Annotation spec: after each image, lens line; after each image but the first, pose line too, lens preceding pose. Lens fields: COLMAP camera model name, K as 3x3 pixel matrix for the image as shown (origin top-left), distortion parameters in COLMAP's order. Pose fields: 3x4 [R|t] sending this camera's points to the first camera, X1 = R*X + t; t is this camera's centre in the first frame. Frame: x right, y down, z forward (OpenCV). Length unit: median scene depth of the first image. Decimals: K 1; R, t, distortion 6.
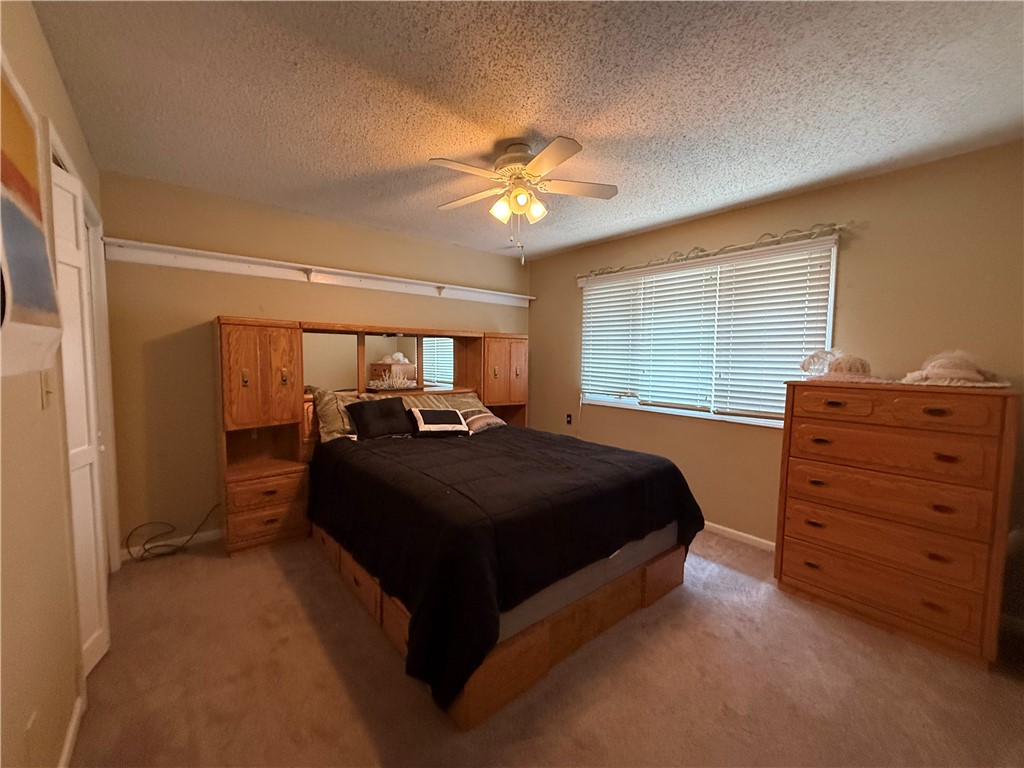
lens RADIAL K [[411.7, 0, 510.8], [0, 411.7, 384.1], [0, 0, 1]] dist [0.001443, -0.000394]
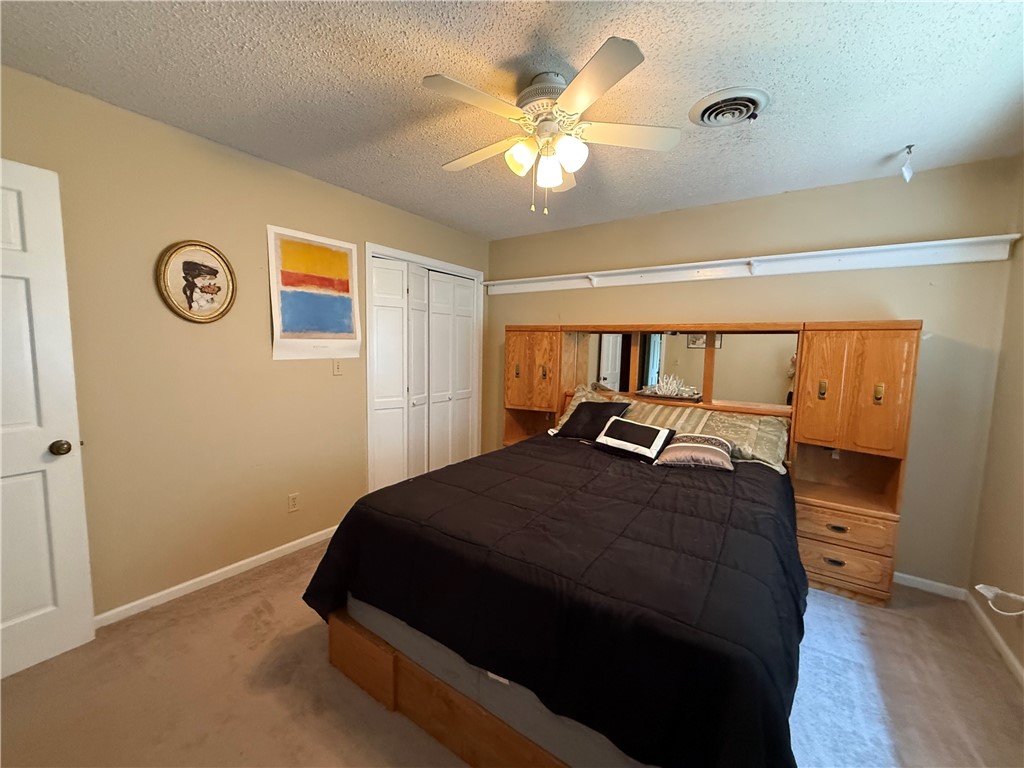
lens RADIAL K [[411.7, 0, 509.0], [0, 411.7, 383.5], [0, 0, 1]] dist [0.001443, -0.000394]
pose [[0.249413, 0.082266, -0.964897, 0.581281], [-0.083744, 0.994485, 0.063142, -0.051033], [0.964769, 0.065056, 0.254927, 0.585245]]
